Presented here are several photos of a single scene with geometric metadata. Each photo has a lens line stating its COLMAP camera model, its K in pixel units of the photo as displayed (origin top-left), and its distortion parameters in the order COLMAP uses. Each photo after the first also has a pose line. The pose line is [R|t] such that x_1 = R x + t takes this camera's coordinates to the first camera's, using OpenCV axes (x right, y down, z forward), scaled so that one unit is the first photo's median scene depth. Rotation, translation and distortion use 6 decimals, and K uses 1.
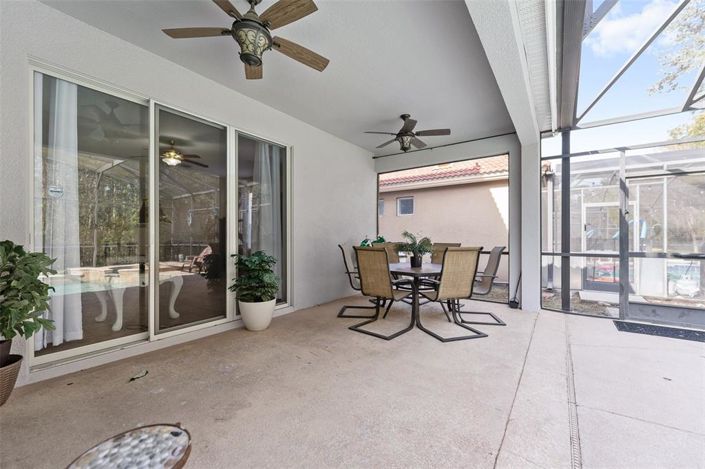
lens RADIAL K [[288.9, 0, 352.0], [0, 288.9, 236.6], [0, 0, 1]] dist [-0.000727, 0.000473]
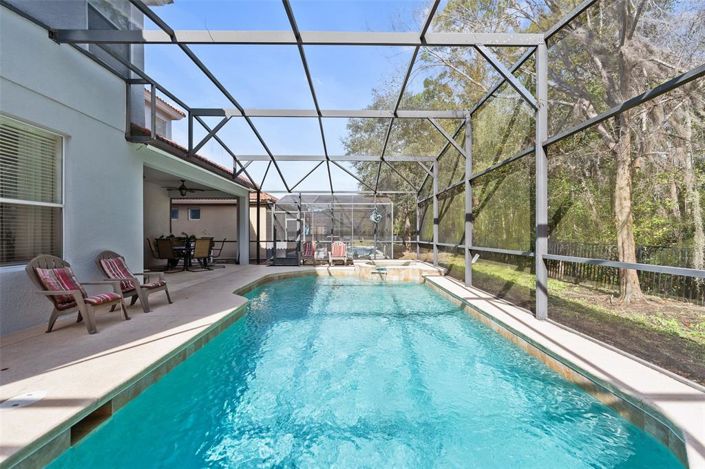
lens RADIAL K [[288.9, 0, 354.5], [0, 288.9, 234.8], [0, 0, 1]] dist [-0.000727, 0.000473]
pose [[0.812046, -0.005964, 0.583563, -0.040357], [0.001787, 0.999969, 0.007733, -0.010579], [-0.583591, -0.005236, 0.812031, -1.457121]]
